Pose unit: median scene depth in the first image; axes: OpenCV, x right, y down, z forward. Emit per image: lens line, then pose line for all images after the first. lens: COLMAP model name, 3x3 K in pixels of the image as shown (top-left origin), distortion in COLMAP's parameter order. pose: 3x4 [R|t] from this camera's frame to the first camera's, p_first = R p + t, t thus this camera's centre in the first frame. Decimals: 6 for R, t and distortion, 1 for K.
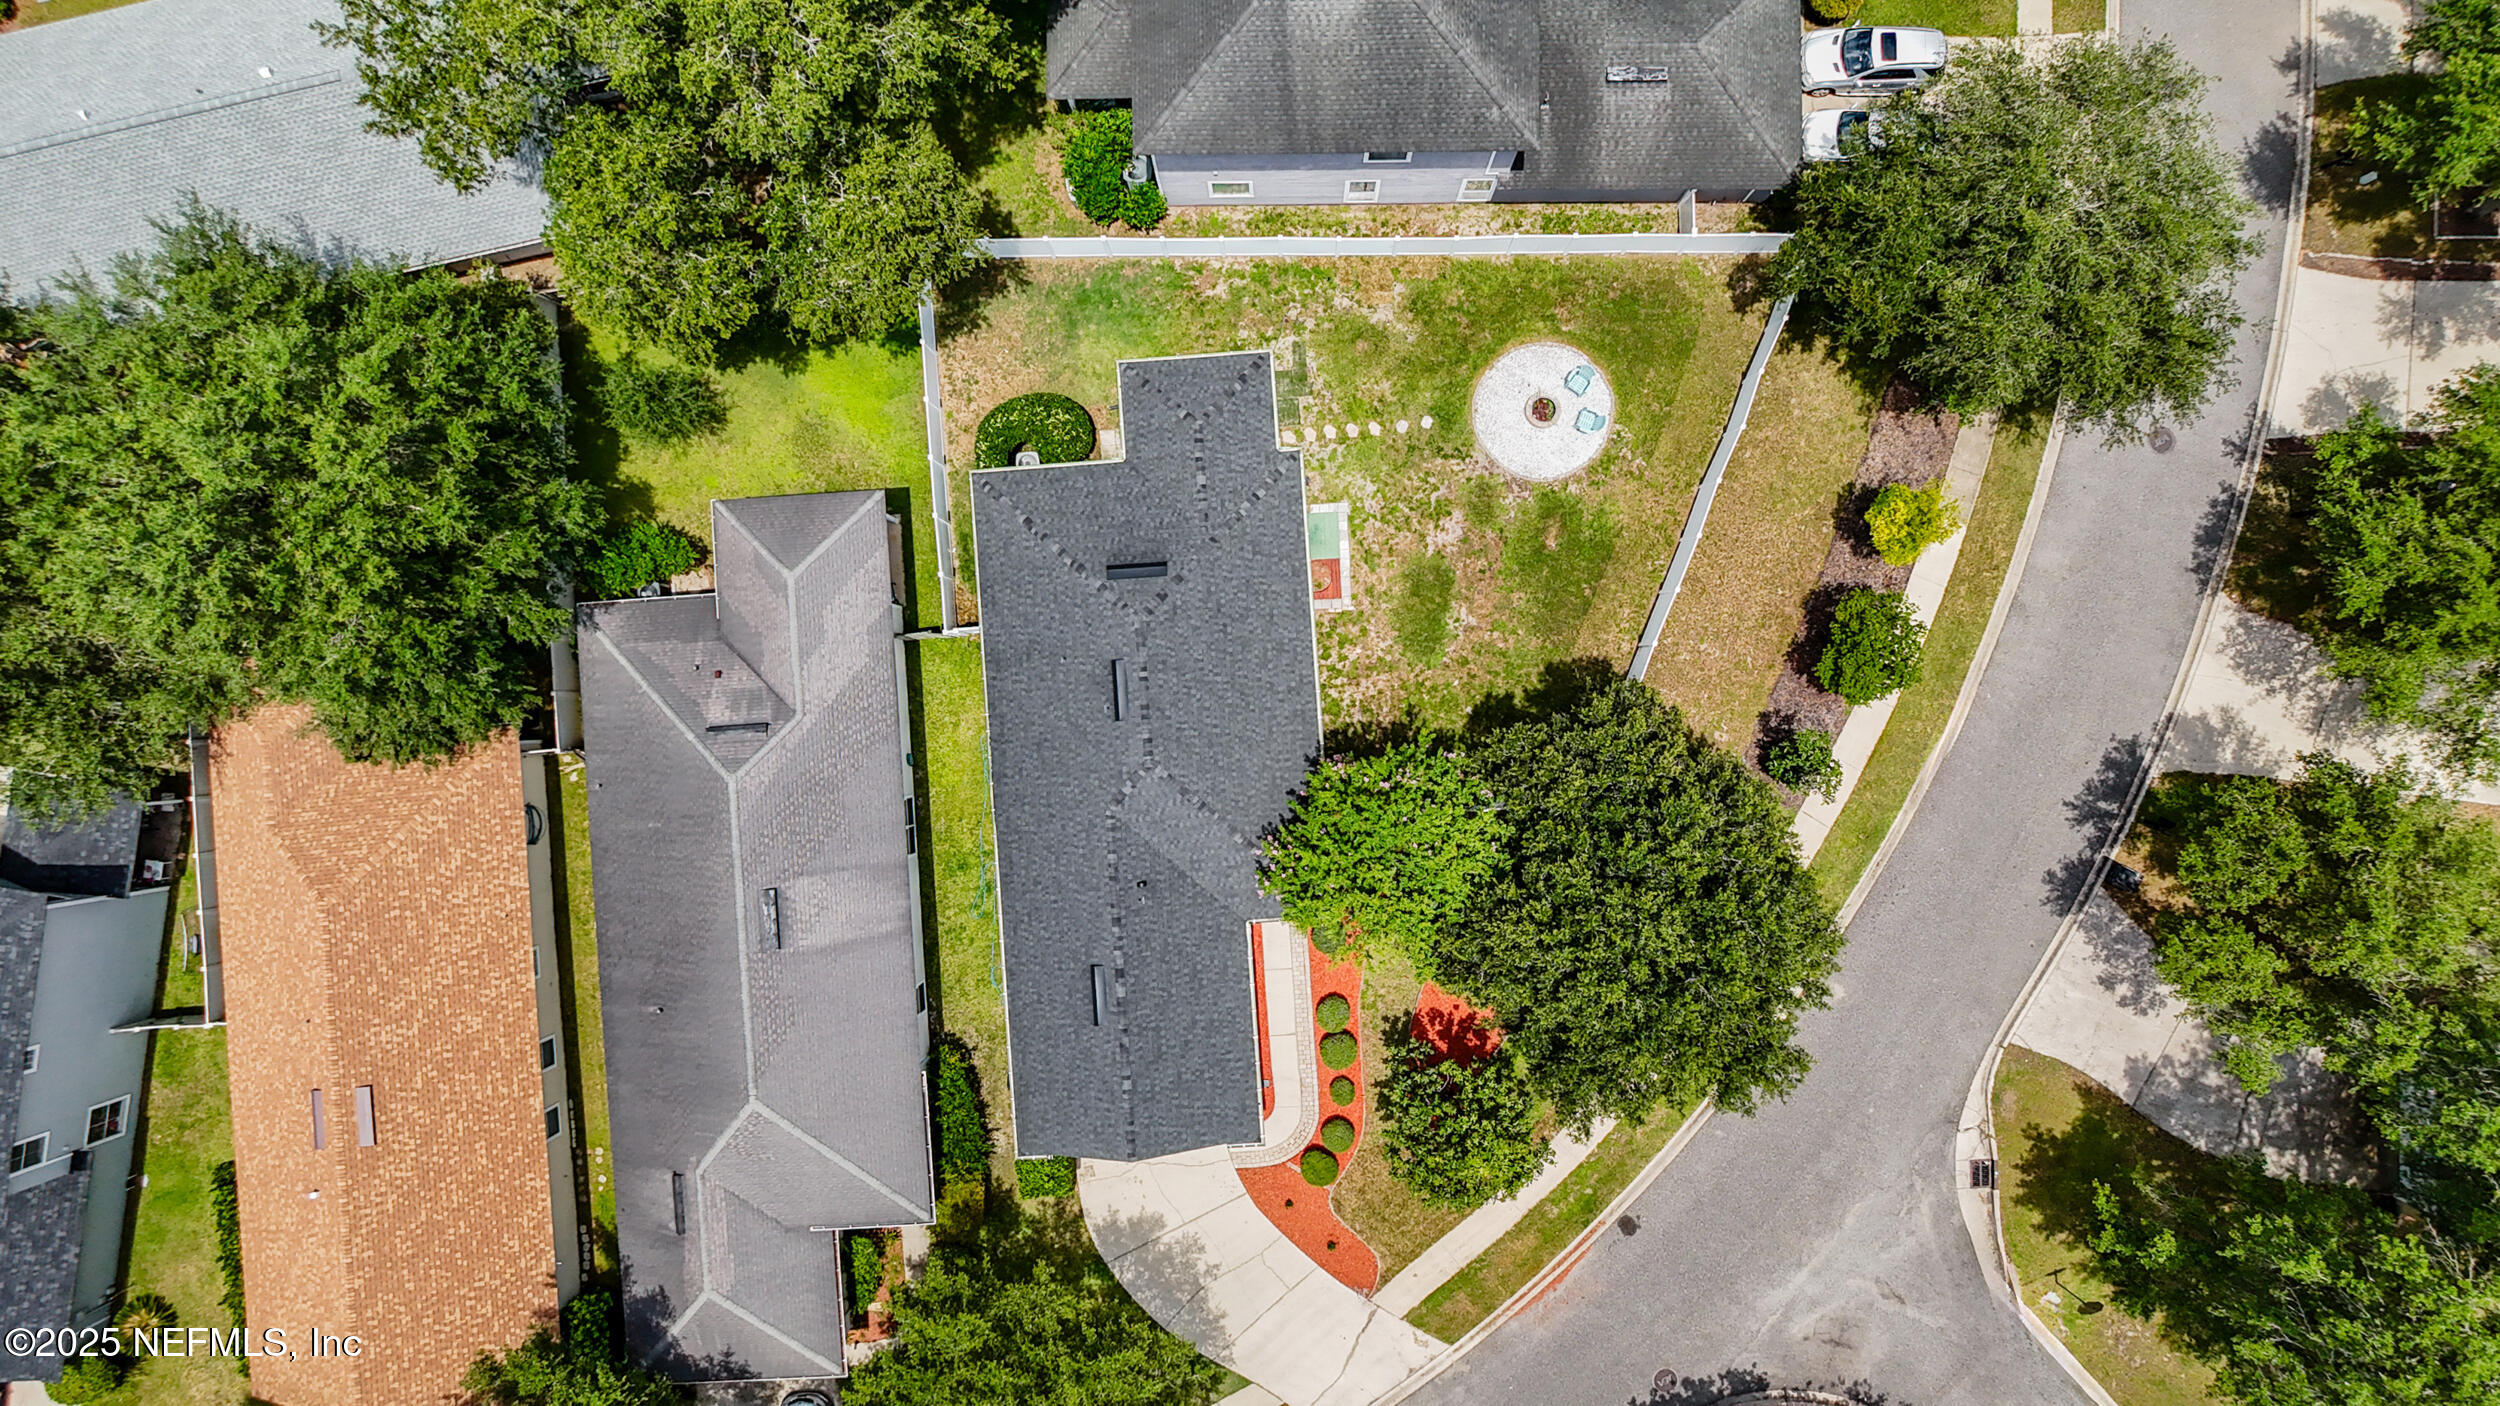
lens RADIAL K [[1493.2, 0, 1256.0], [0, 1493.2, 710.0], [0, 0, 1]] dist [-0.007697, -0.001846]
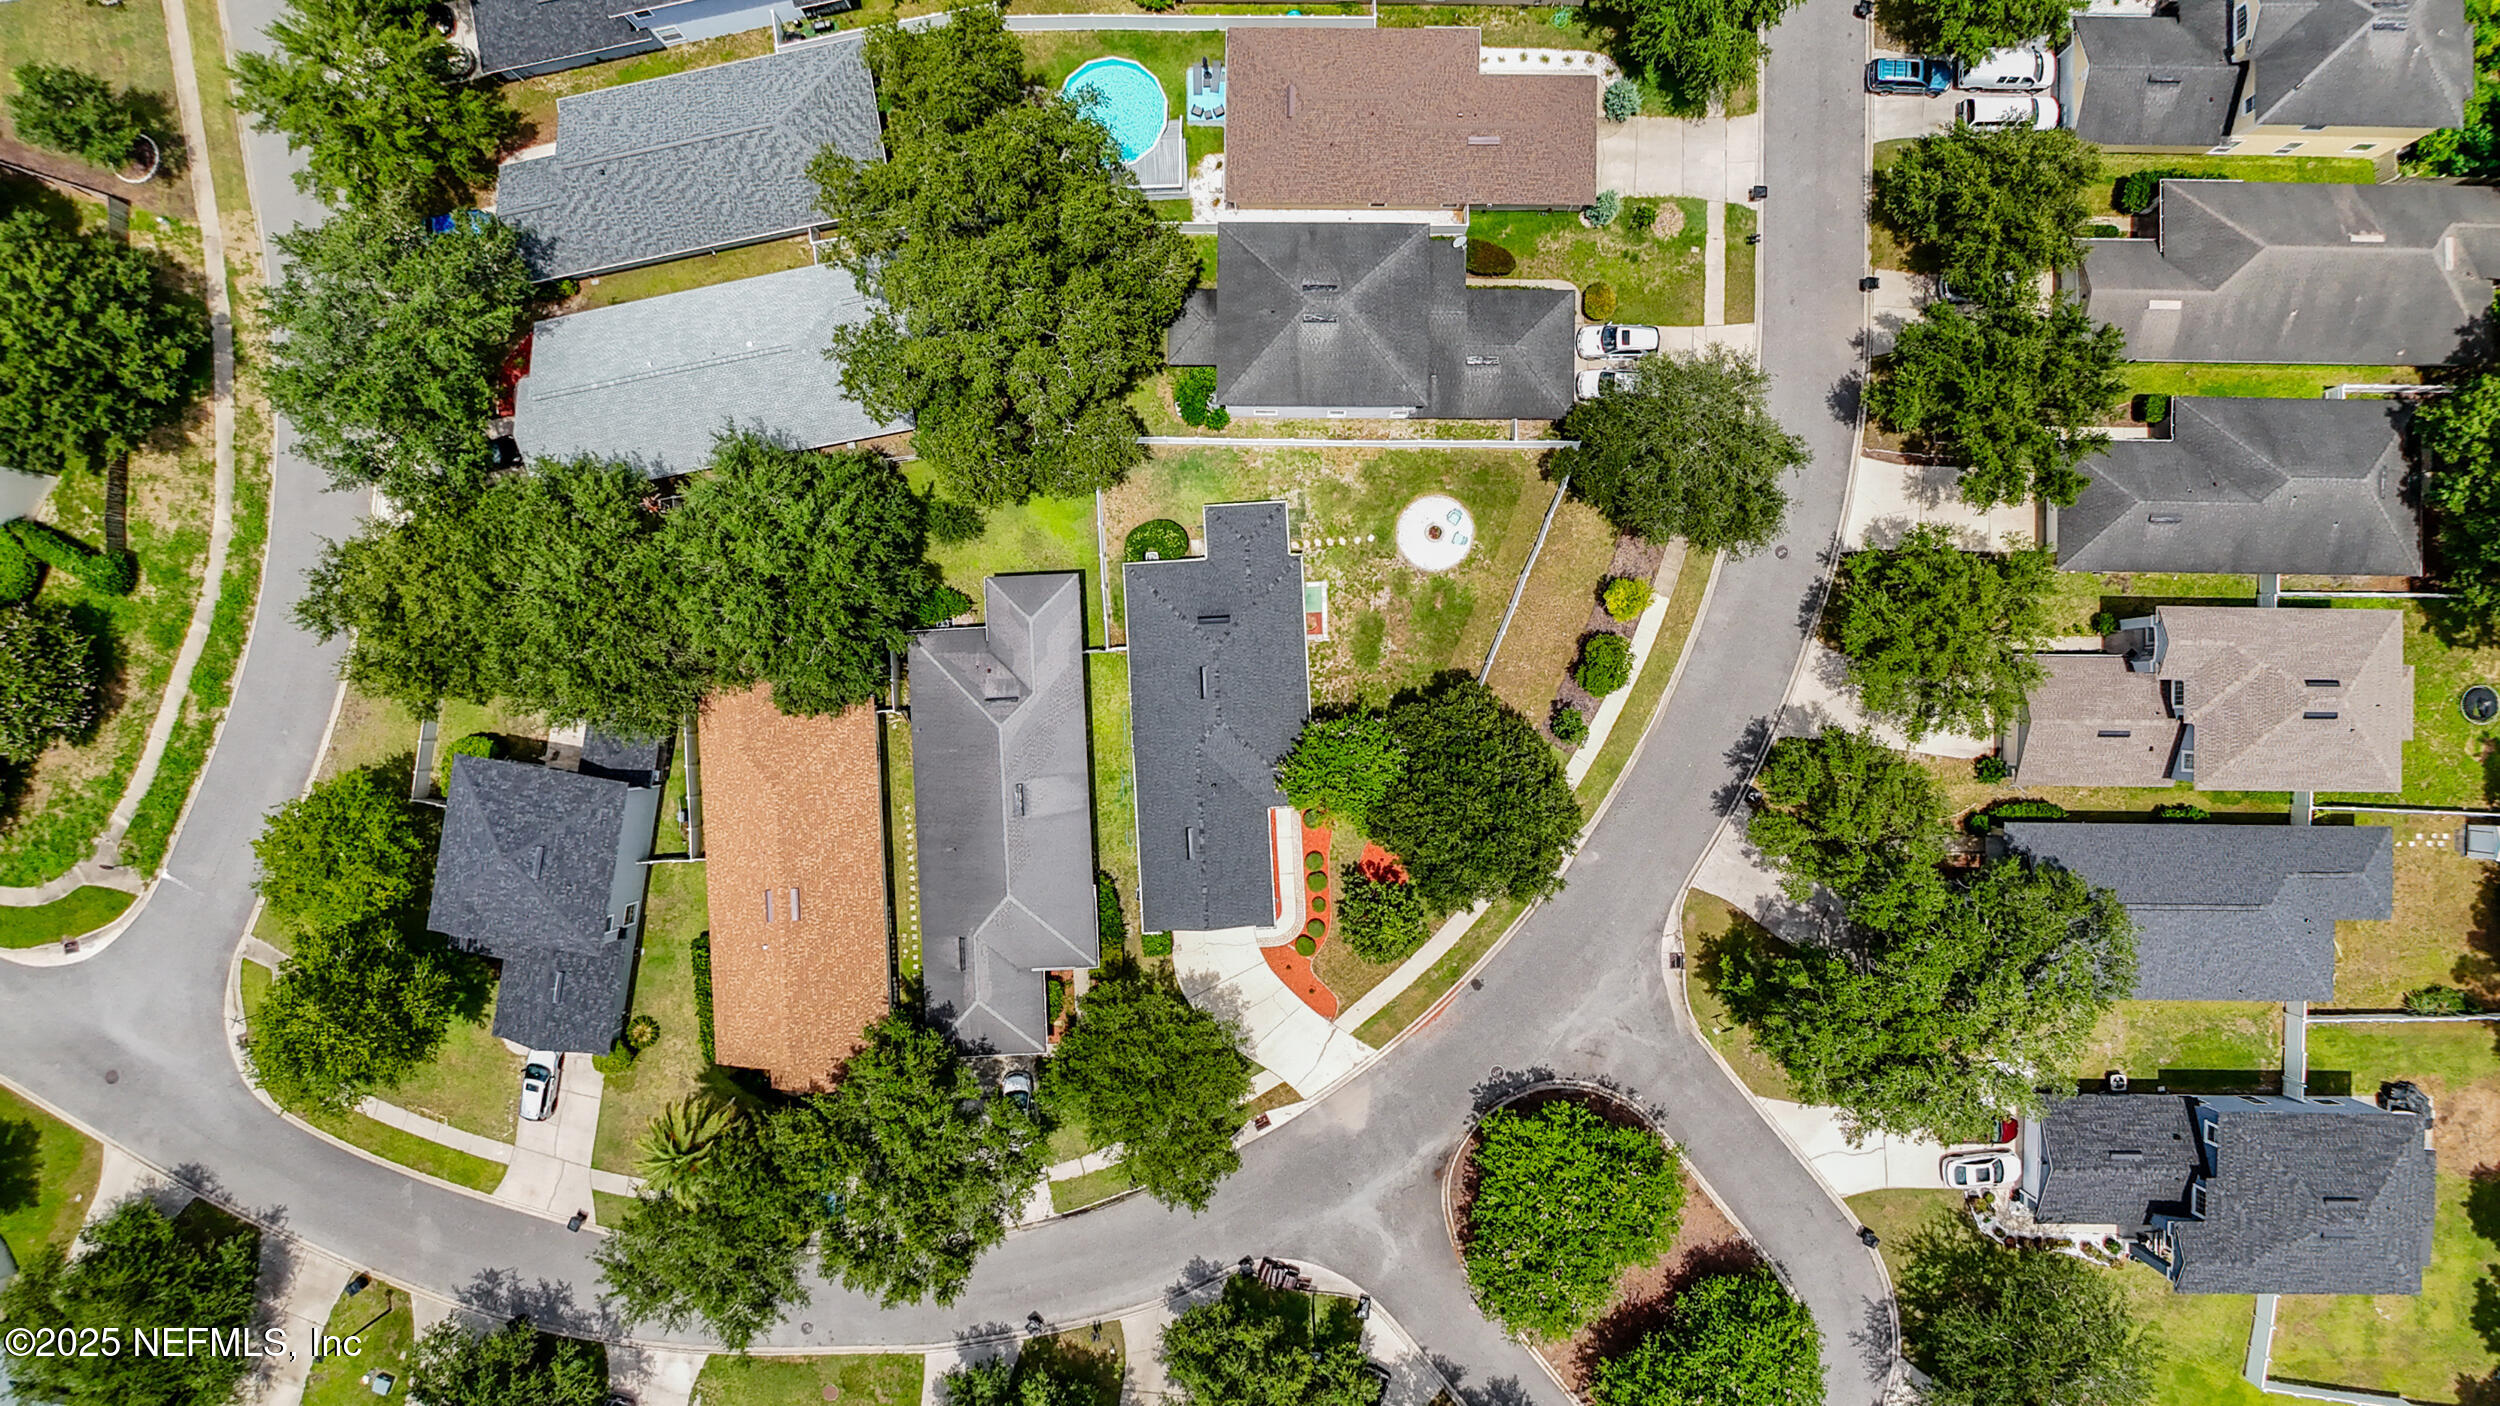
lens RADIAL K [[1493.2, 0, 1241.4], [0, 1493.2, 698.3], [0, 0, 1]] dist [-0.007697, -0.001846]
pose [[0.999828, 0.015379, -0.010321, -0.021752], [-0.015466, 0.999845, -0.008377, 0.020171], [0.010190, 0.008535, 0.999912, -0.823393]]
